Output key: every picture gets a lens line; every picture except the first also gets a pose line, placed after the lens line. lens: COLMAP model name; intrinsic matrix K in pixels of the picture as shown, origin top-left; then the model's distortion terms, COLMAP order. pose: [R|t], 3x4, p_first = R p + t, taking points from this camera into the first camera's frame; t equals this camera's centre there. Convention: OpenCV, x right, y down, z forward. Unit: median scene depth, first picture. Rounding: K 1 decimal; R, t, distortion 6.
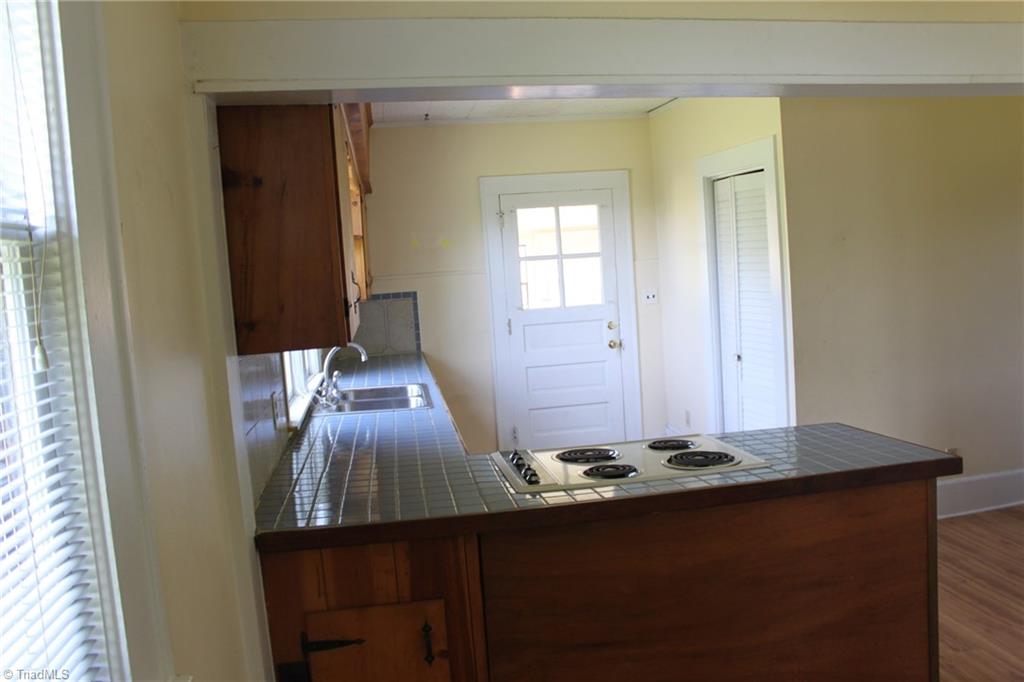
lens RADIAL K [[844.1, 0, 515.9], [0, 844.1, 325.3], [0, 0, 1]] dist [-0.105807, 0.015832]
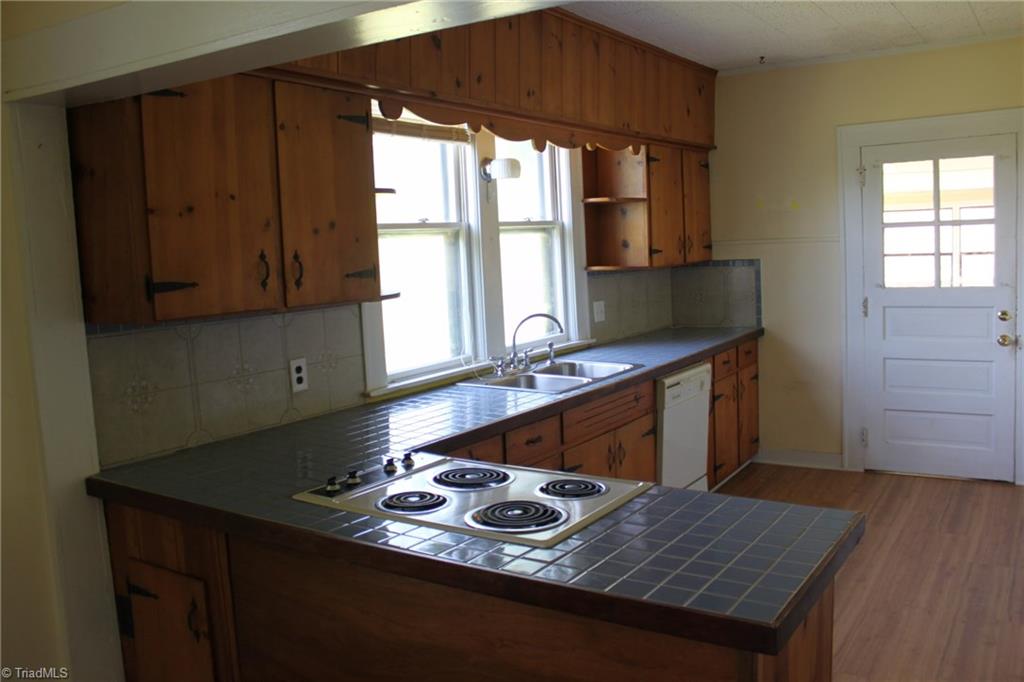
lens RADIAL K [[844.1, 0, 515.9], [0, 844.1, 325.3], [0, 0, 1]] dist [-0.105807, 0.015832]
pose [[0.753363, 0.091565, -0.651198, 0.265092], [-0.053507, 0.995510, 0.078076, -0.025615], [0.655424, -0.023976, 0.754881, 0.163022]]
